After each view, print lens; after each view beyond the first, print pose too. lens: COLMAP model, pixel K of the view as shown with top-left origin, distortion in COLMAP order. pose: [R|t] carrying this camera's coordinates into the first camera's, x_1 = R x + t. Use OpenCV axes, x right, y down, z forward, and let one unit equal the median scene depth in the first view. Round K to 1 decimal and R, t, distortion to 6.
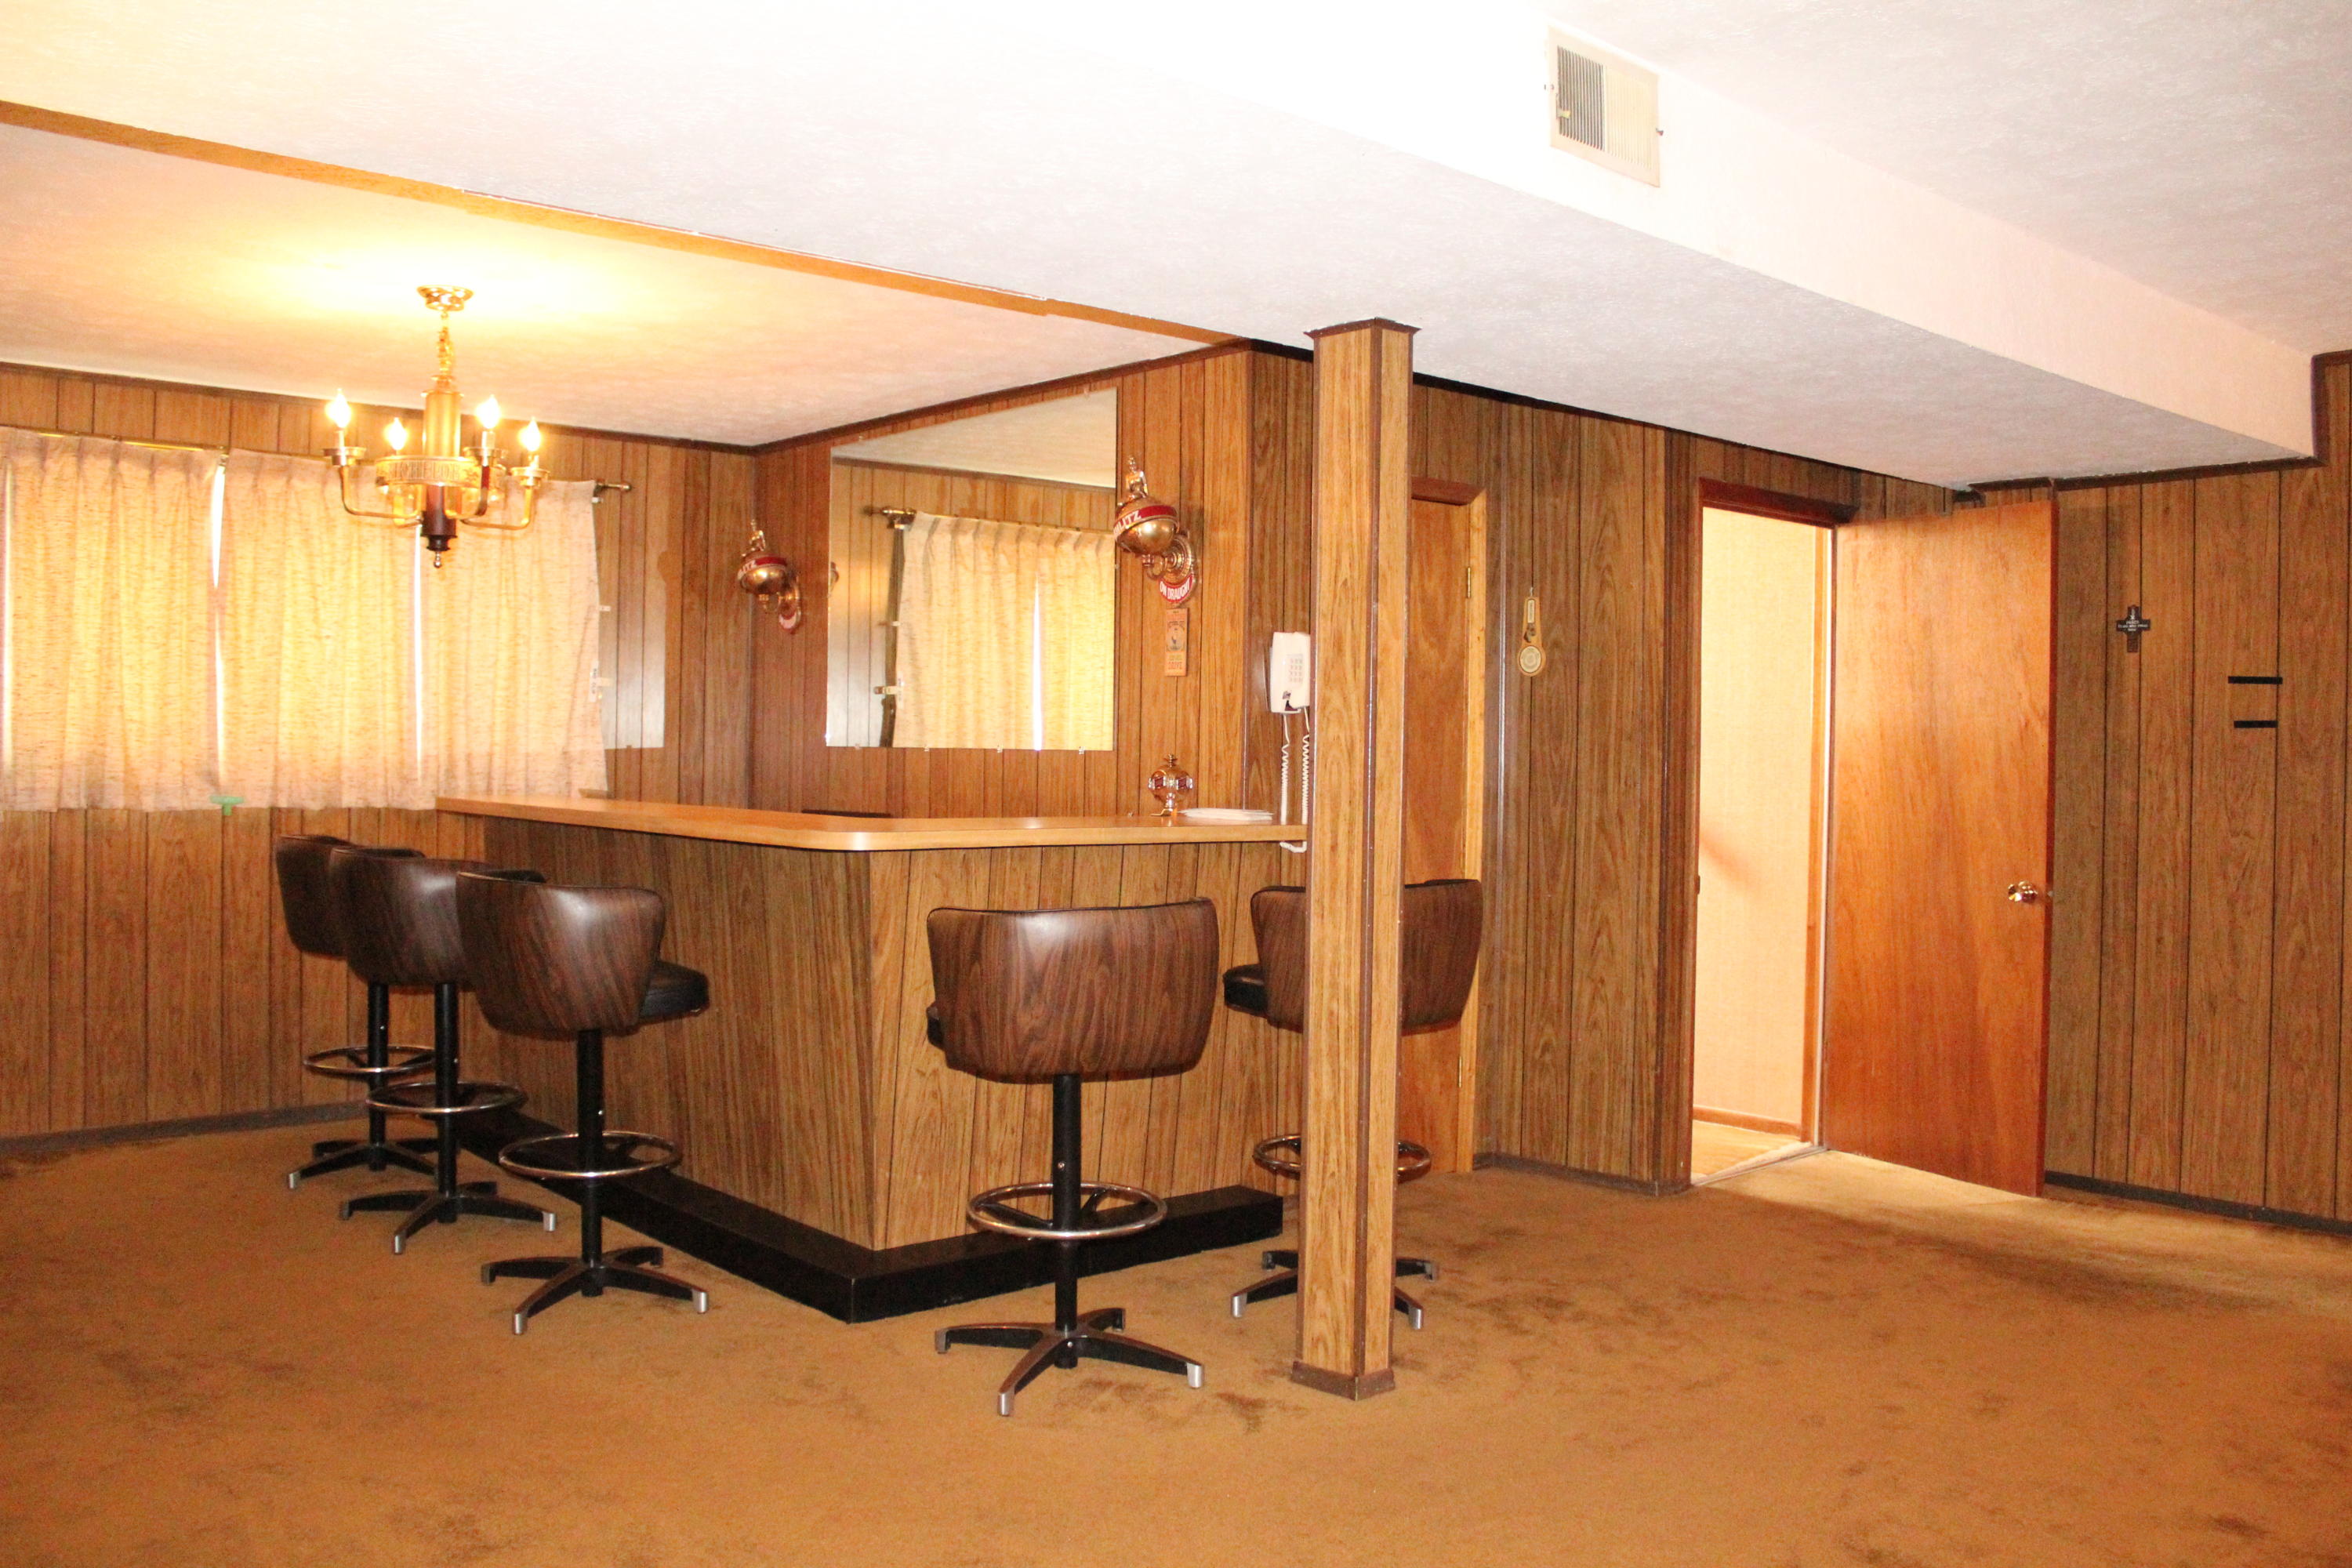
lens RADIAL K [[1913.5, 0, 1175.2], [0, 1913.5, 751.0], [0, 0, 1]] dist [-0.187293, 0.175524]
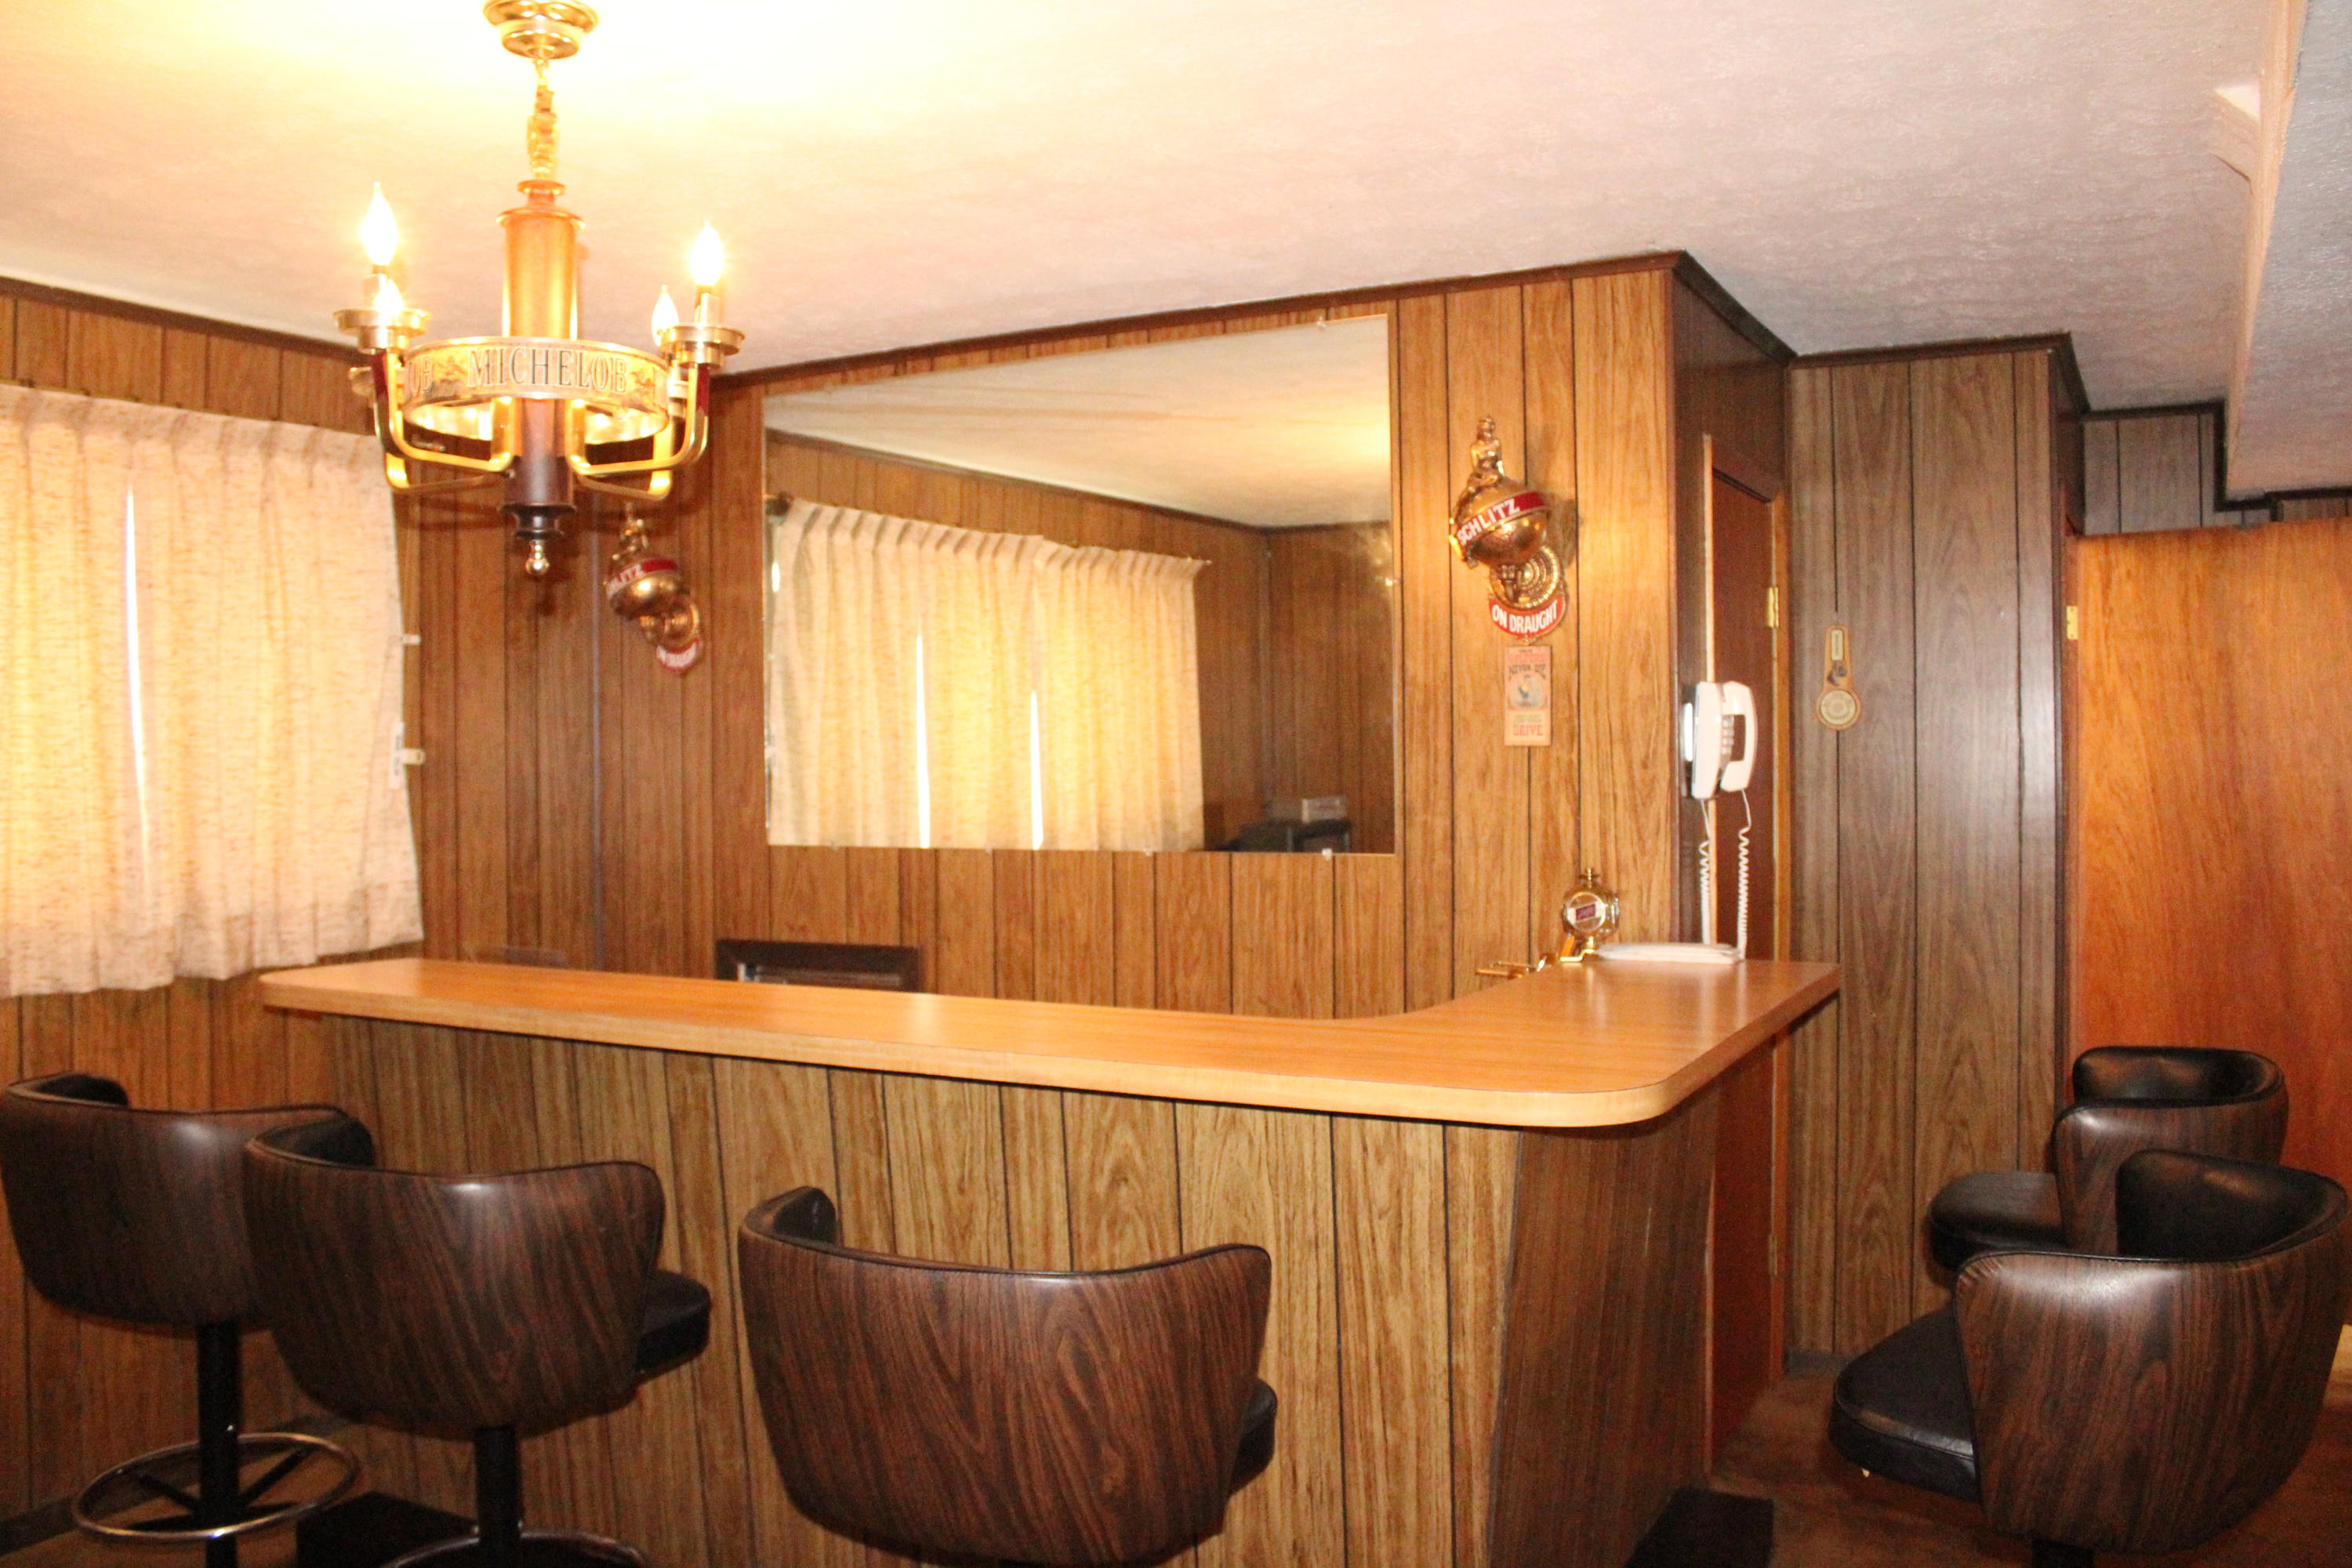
lens RADIAL K [[1913.5, 0, 1175.2], [0, 1913.5, 751.0], [0, 0, 1]] dist [-0.187293, 0.175524]
pose [[0.940494, -0.023706, 0.338981, -0.300850], [0.024660, 0.999695, 0.001491, -0.036215], [-0.338913, 0.006957, 0.940792, 0.357502]]
